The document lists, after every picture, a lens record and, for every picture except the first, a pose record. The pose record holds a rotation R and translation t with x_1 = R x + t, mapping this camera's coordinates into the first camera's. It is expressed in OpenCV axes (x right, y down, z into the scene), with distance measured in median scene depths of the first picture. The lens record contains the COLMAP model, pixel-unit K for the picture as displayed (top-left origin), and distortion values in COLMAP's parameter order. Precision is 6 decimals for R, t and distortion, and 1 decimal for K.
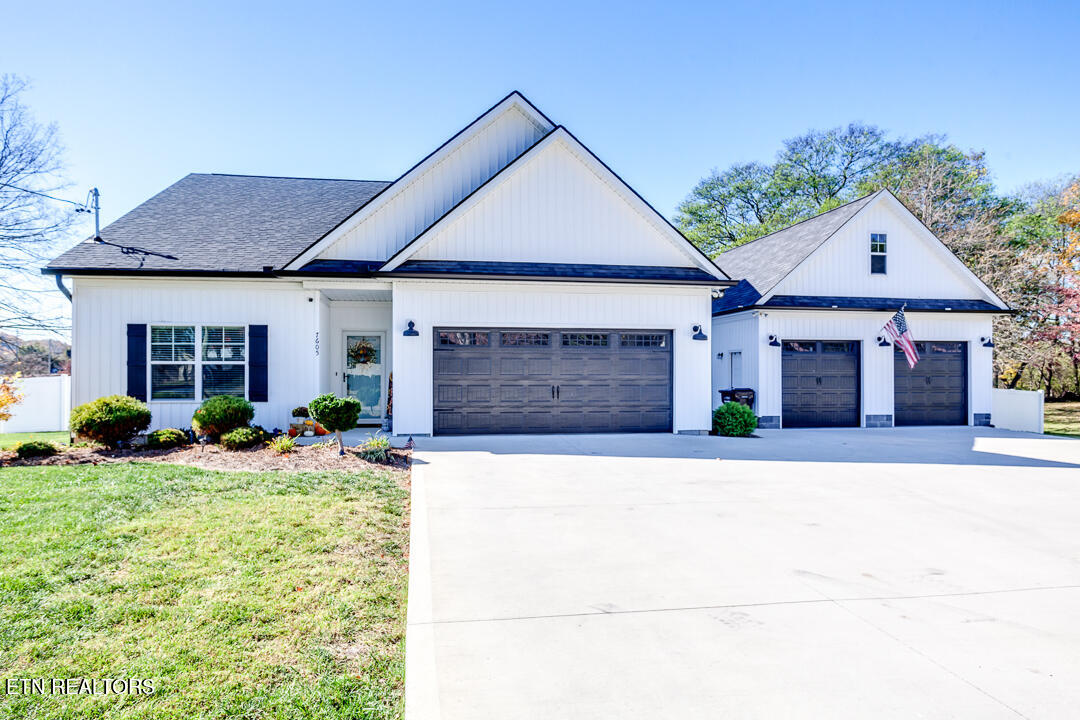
lens RADIAL K [[712.2, 0, 535.7], [0, 712.2, 370.0], [0, 0, 1]] dist [-0.015487, 0.015725]
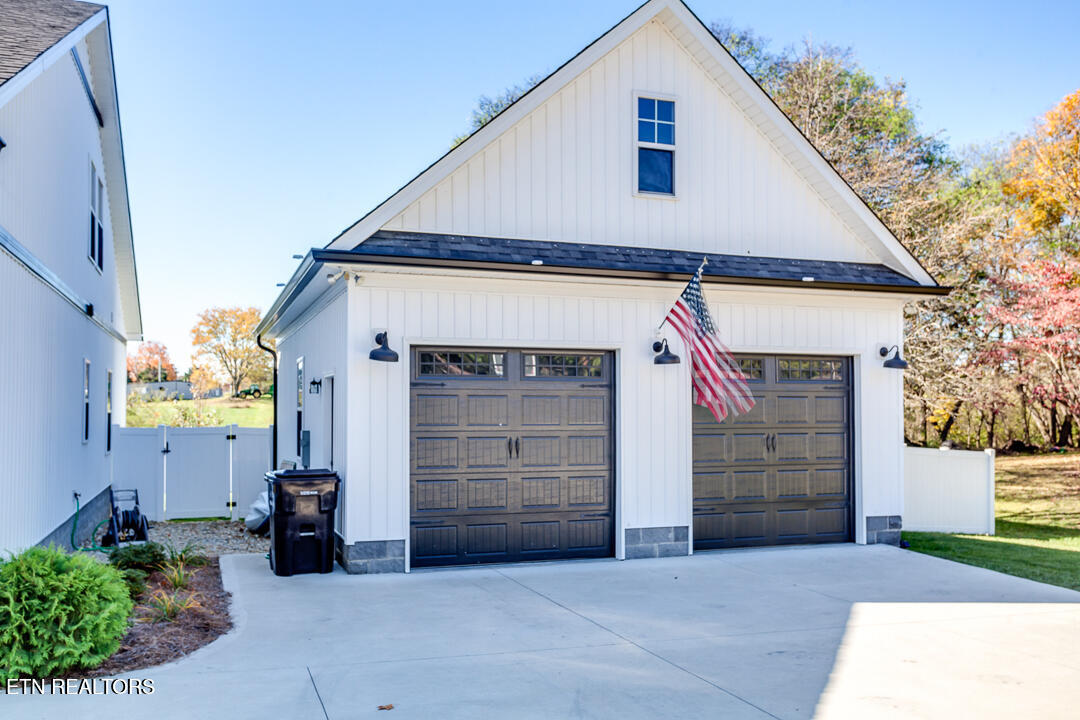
lens RADIAL K [[935.3, 0, 547.7], [0, 935.3, 391.2], [0, 0, 1]] dist [-0.012029, -0.024923]
pose [[0.982252, 0.003506, 0.187533, 0.320546], [-0.000493, 0.999870, -0.016112, -0.008552], [-0.187566, 0.015733, 0.982126, 0.475144]]
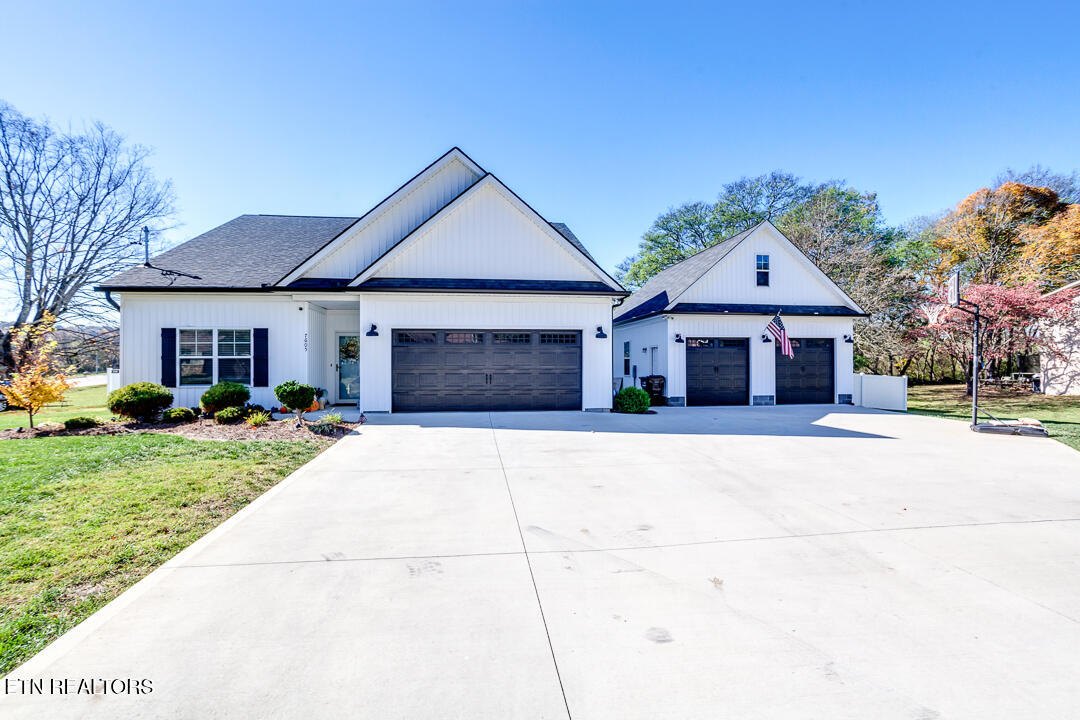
lens RADIAL K [[537.7, 0, 547.6], [0, 537.7, 360.6], [0, 0, 1]] dist [-0.032026, 0.011522]
pose [[0.999688, -0.003272, -0.024765, 0.118076], [0.003247, 0.999994, -0.001036, -0.000628], [0.024768, 0.000955, 0.999693, 0.020943]]
